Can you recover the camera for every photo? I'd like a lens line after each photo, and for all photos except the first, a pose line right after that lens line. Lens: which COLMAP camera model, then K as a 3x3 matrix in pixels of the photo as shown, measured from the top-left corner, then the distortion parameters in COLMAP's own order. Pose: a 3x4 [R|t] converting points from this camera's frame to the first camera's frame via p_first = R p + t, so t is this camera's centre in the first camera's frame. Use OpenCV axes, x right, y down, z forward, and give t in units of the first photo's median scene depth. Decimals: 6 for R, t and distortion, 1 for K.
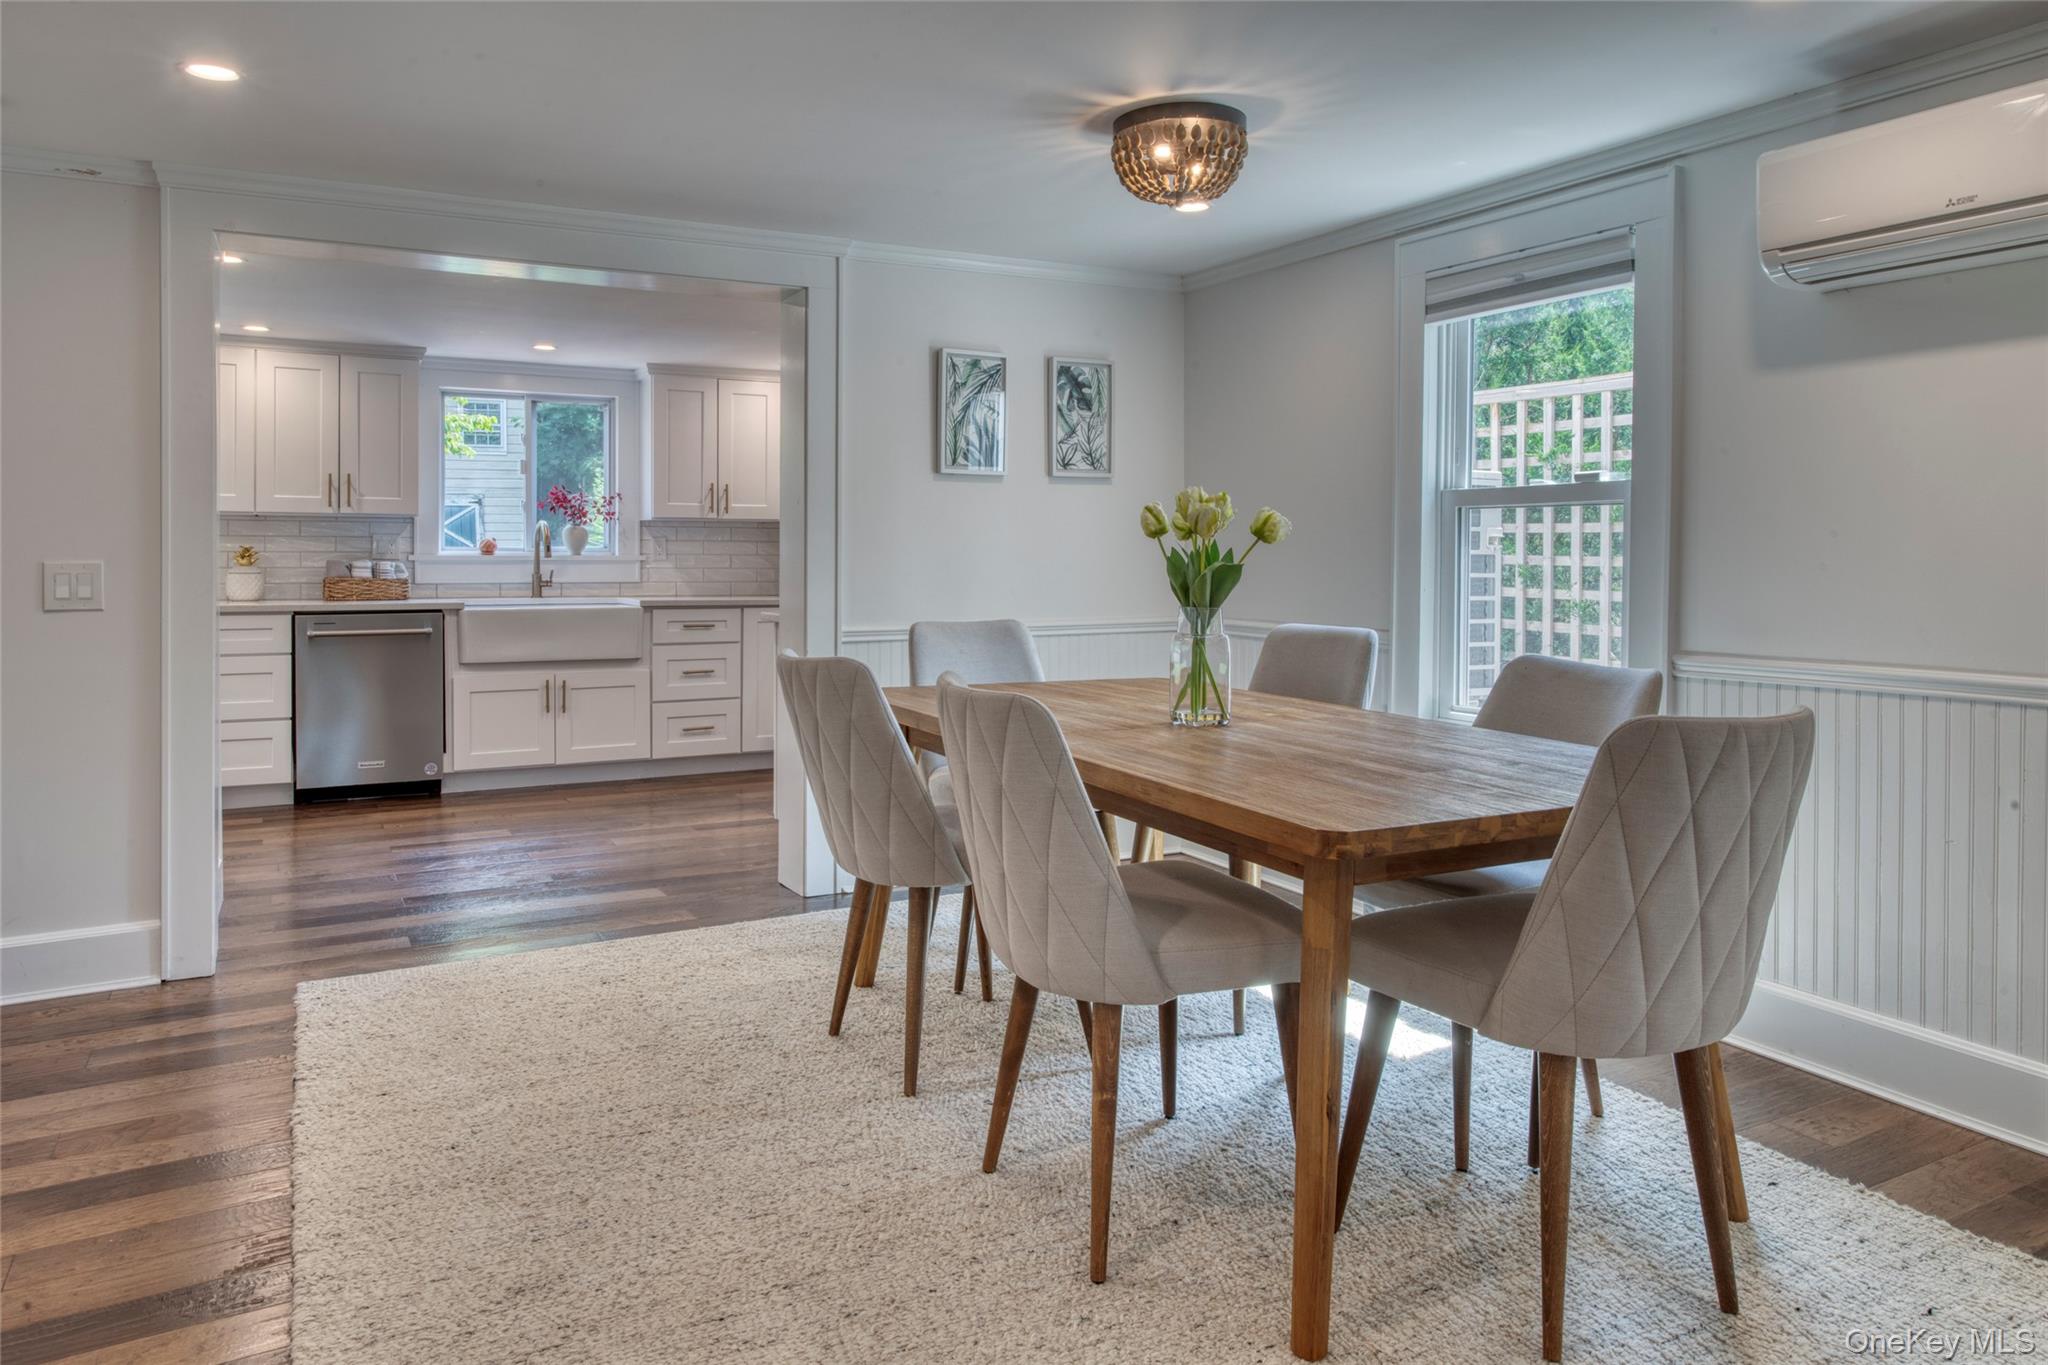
lens RADIAL K [[1320.3, 0, 1025.4], [0, 1320.3, 603.9], [0, 0, 1]] dist [0.001485, 0.000228]
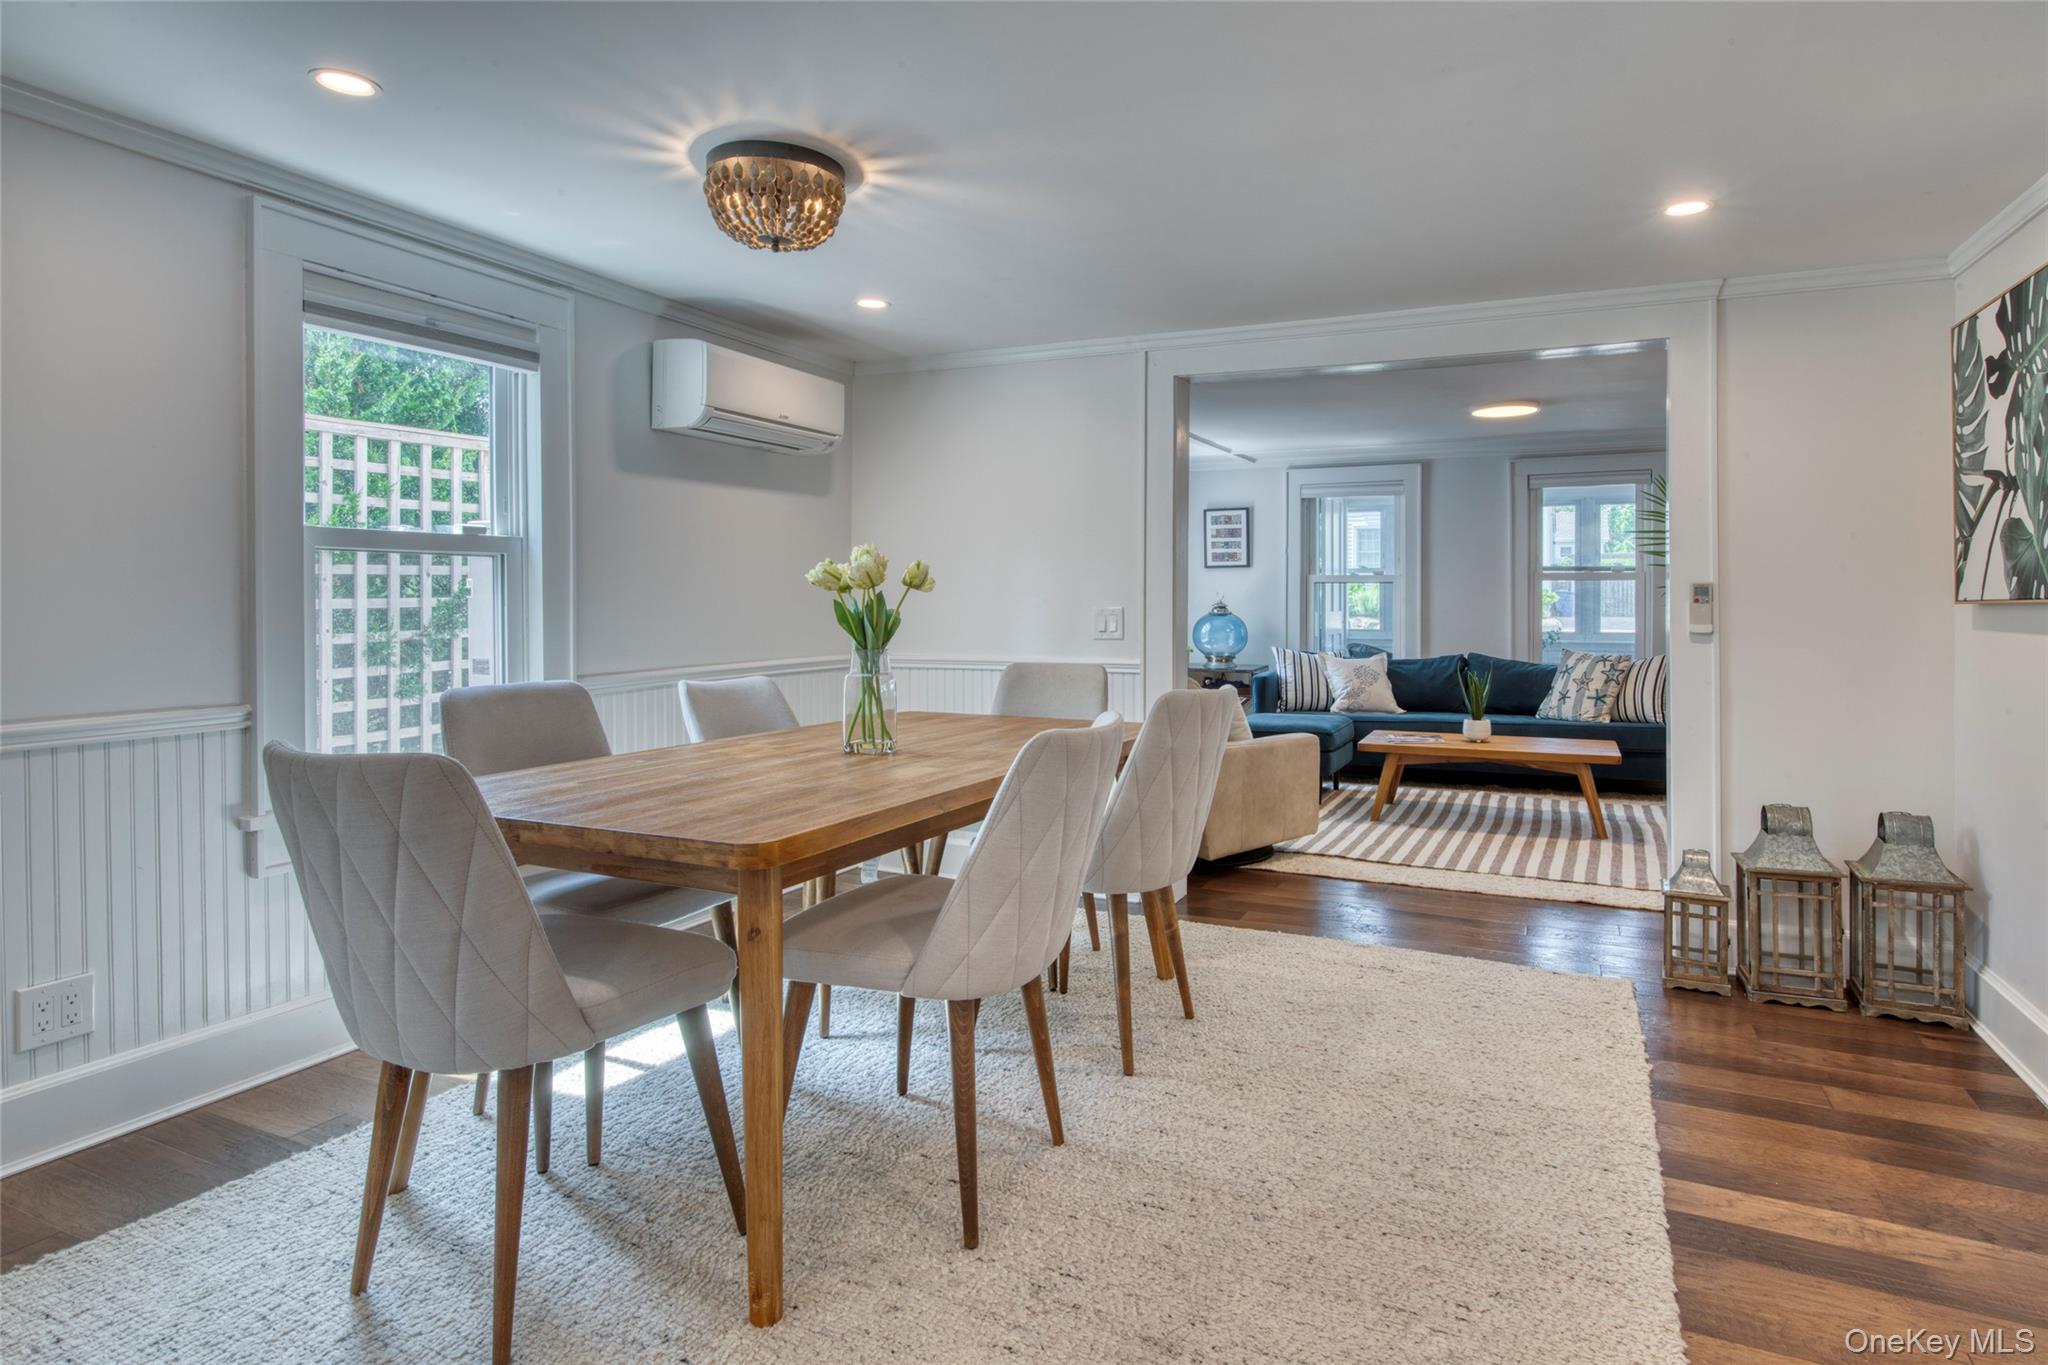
lens RADIAL K [[1111.5, 0, 1027.8], [0, 1111.5, 591.2], [0, 0, 1]] dist [-0.033486, 0.000132]
pose [[-0.582308, -0.004913, 0.812954, -0.667842], [0.031883, 0.999074, 0.028875, -0.063194], [-0.812343, 0.042733, -0.581612, 1.335307]]
